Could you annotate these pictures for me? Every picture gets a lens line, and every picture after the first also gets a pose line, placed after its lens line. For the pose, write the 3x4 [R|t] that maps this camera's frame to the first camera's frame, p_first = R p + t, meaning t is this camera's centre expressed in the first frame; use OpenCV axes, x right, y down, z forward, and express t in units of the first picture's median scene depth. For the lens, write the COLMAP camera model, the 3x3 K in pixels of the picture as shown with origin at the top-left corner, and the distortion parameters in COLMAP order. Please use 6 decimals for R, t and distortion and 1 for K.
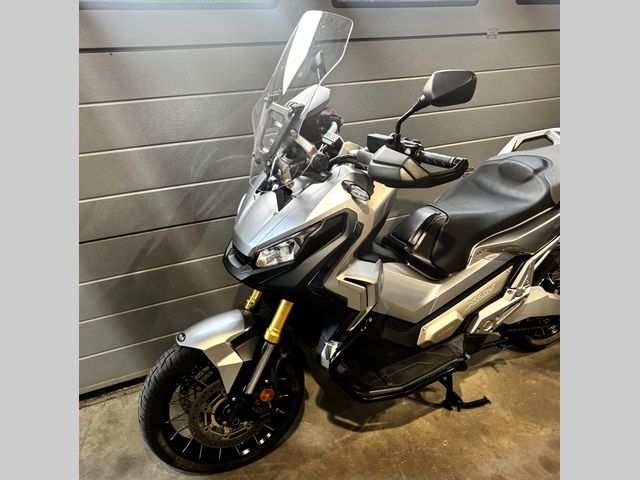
lens RADIAL K [[554.6, 0, 307.6], [0, 554.6, 240.0], [0, 0, 1]] dist [0.048645, -0.005142]
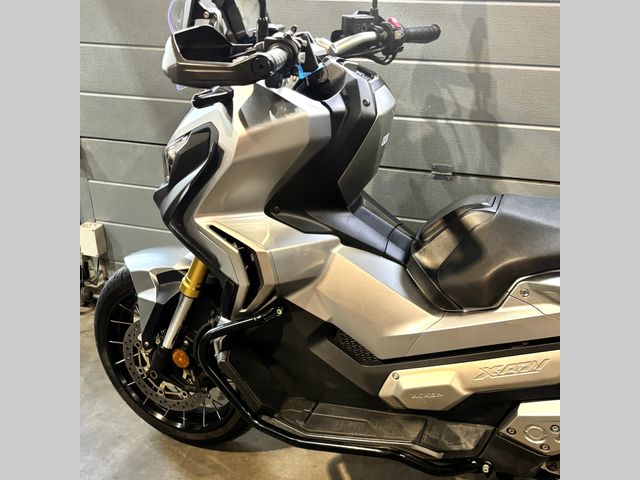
lens RADIAL K [[615.1, 0, 319.2], [0, 615.1, 220.8], [0, 0, 1]] dist [0.070390, -0.020486]
pose [[0.706155, 0.262976, -0.657411, 0.554165], [-0.297263, 0.952791, 0.061829, -0.021365], [0.642635, 0.151763, 0.750991, 0.402497]]
